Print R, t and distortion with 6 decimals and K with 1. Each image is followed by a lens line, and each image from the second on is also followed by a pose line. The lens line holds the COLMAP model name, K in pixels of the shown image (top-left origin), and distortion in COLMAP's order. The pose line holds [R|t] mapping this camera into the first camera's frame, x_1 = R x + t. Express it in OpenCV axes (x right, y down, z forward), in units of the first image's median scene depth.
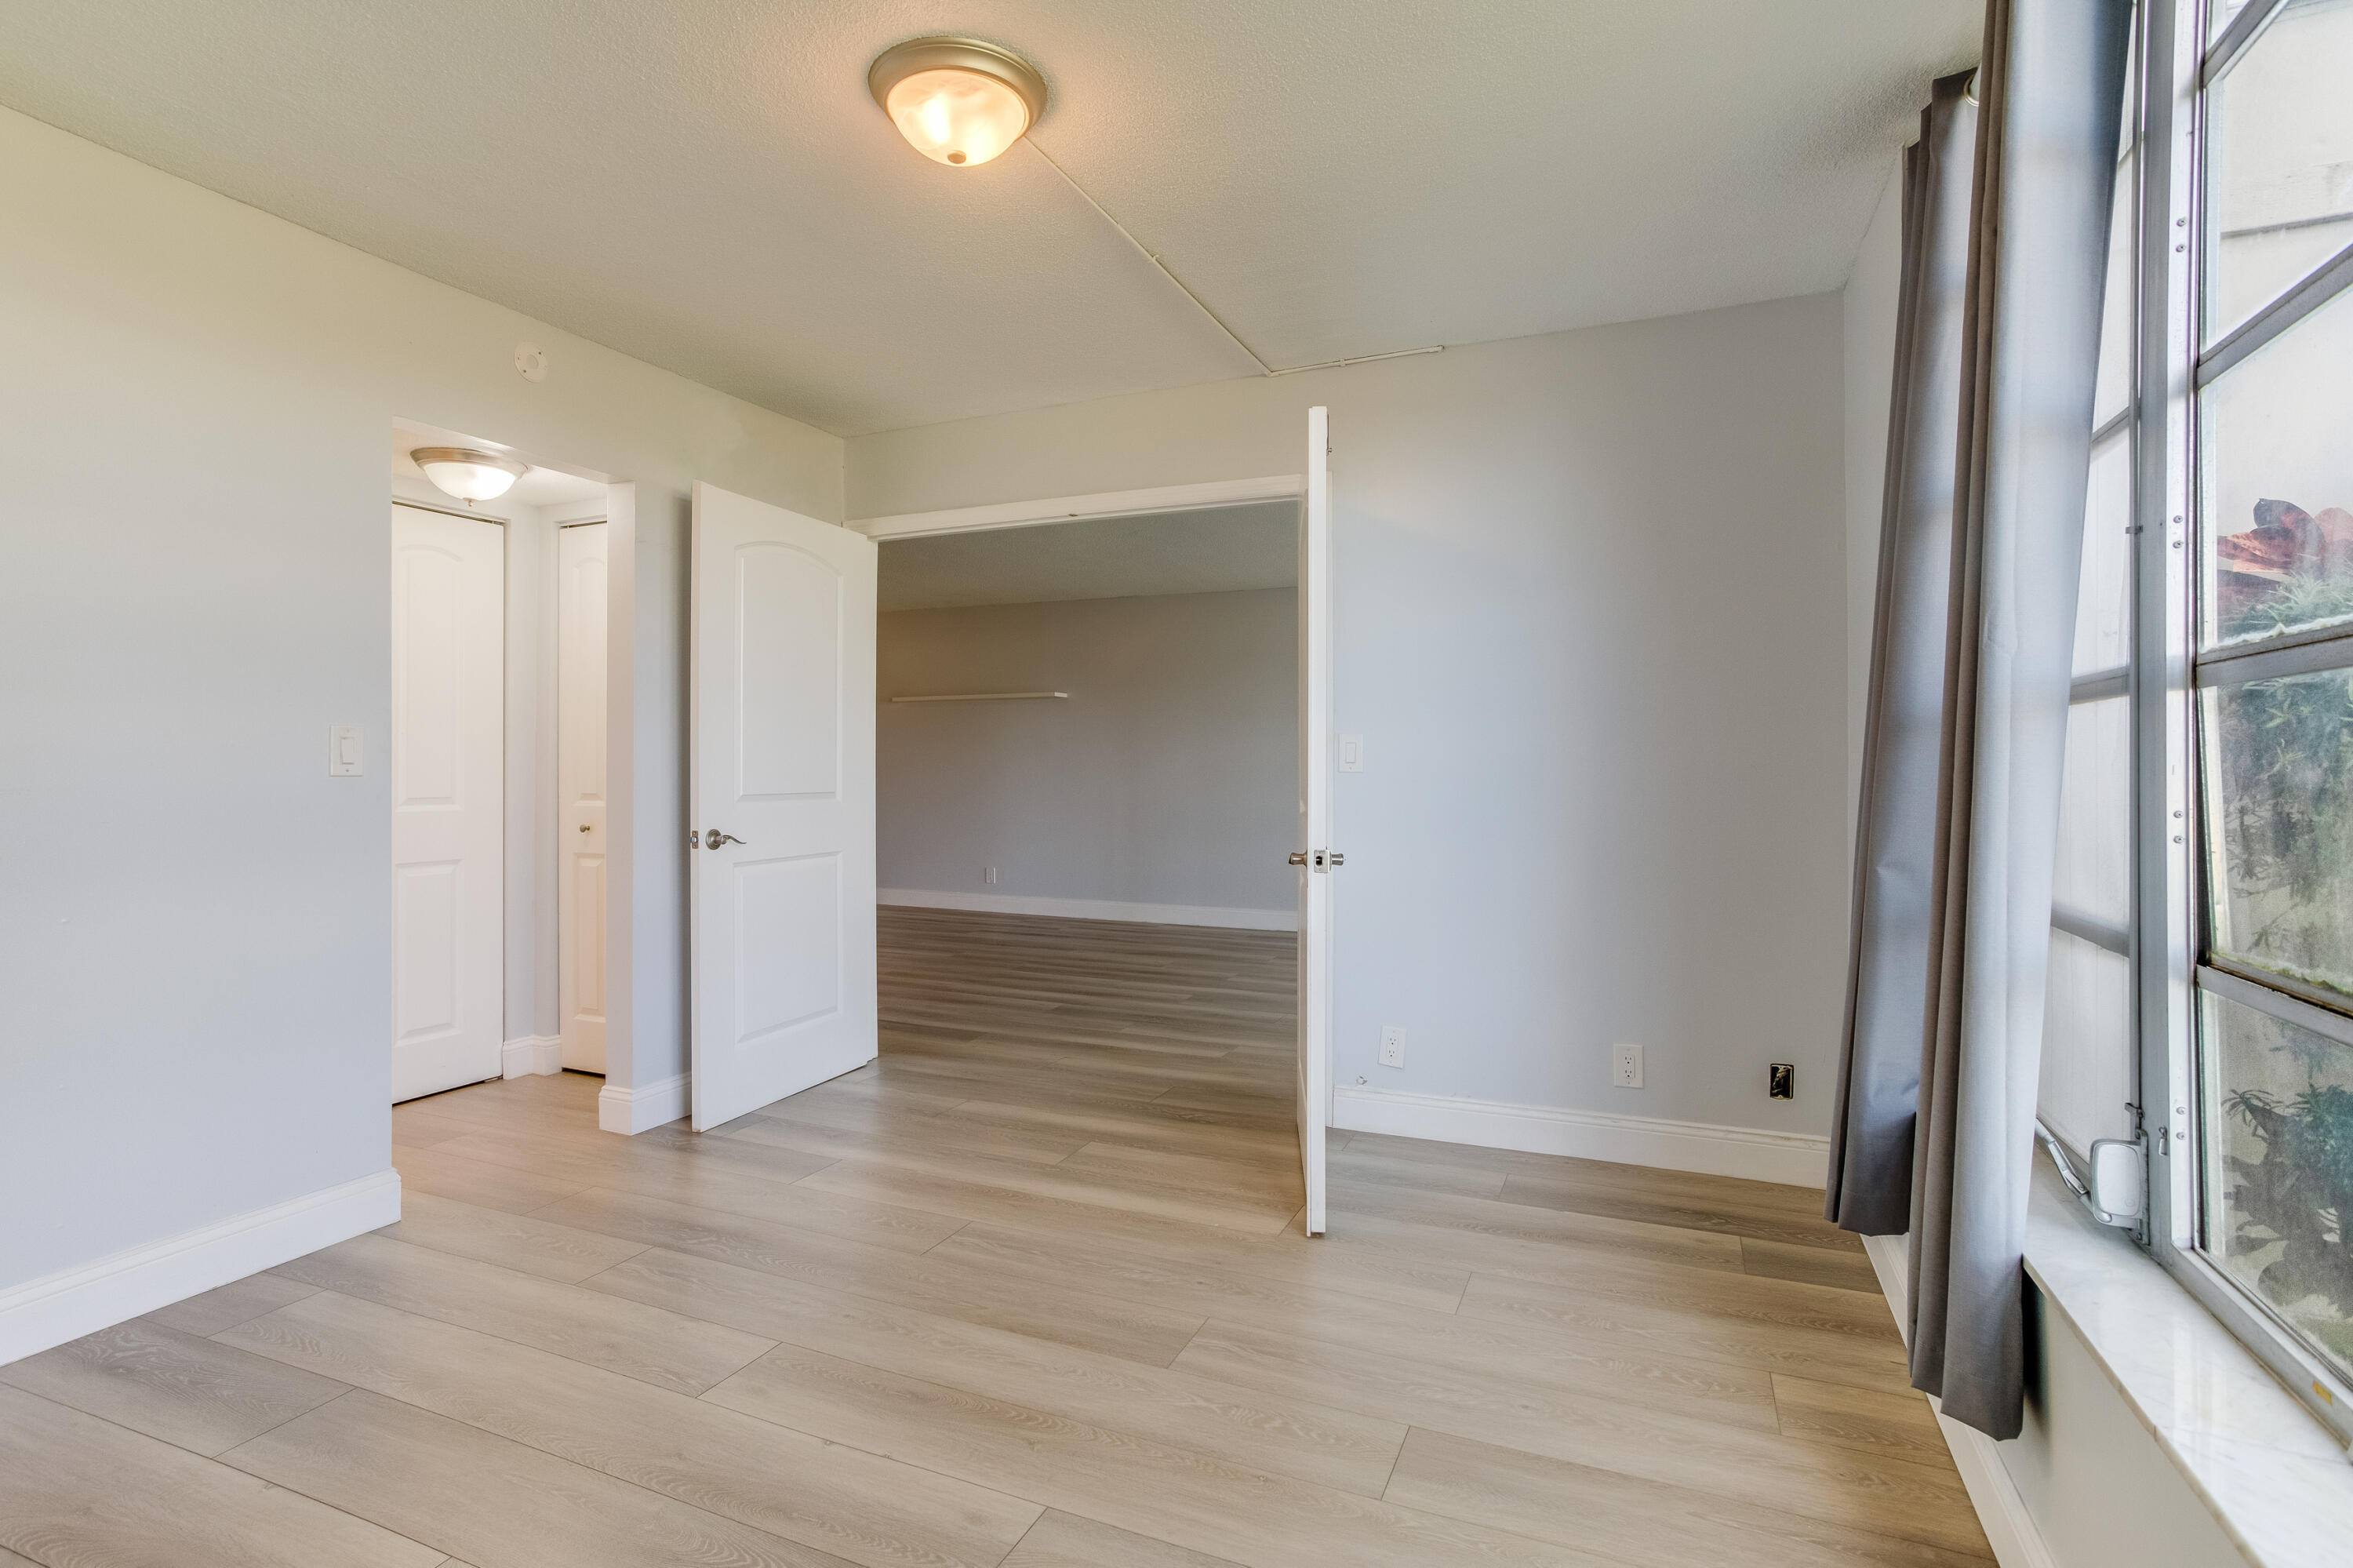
lens RADIAL K [[1119.7, 0, 1174.4], [0, 1119.7, 756.2], [0, 0, 1]] dist [-0.001263, -0.000562]
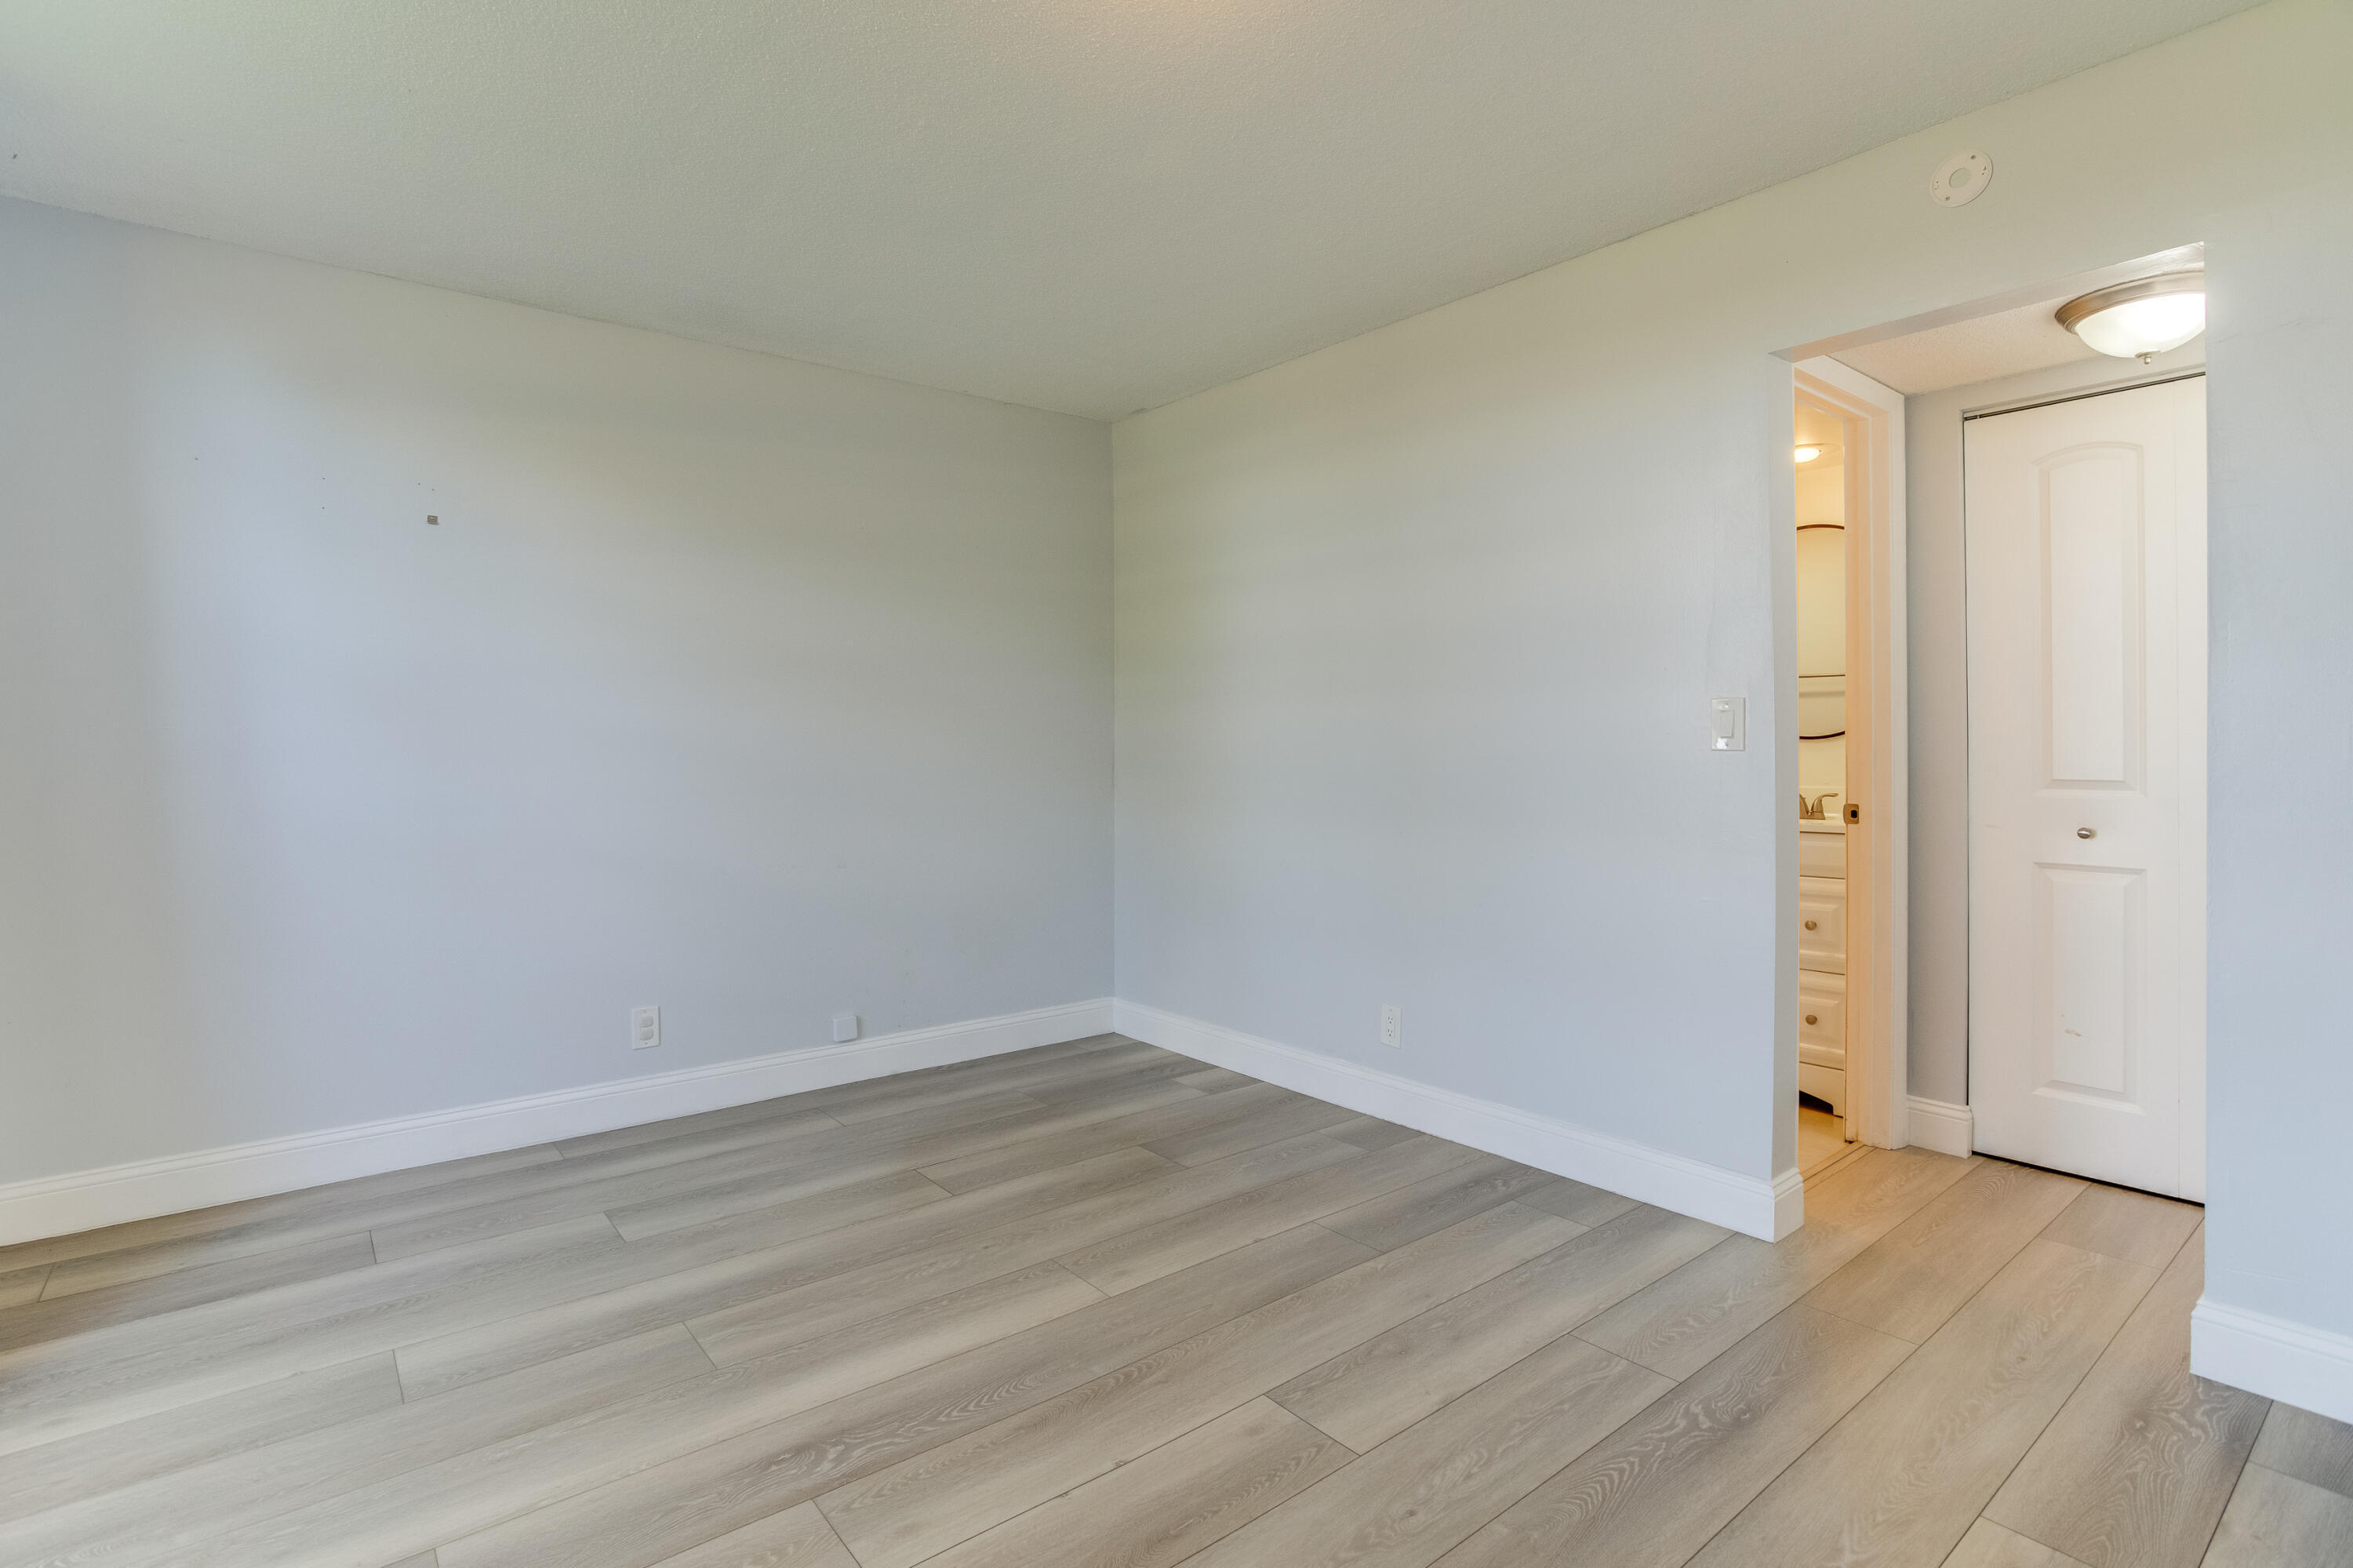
lens RADIAL K [[1119.7, 0, 1174.4], [0, 1119.7, 756.2], [0, 0, 1]] dist [-0.001263, -0.000562]
pose [[-0.467795, 0.009774, -0.883783, 0.391124], [0.010944, 0.999926, 0.005265, 0.010379], [0.883769, -0.007209, -0.467867, 1.172182]]
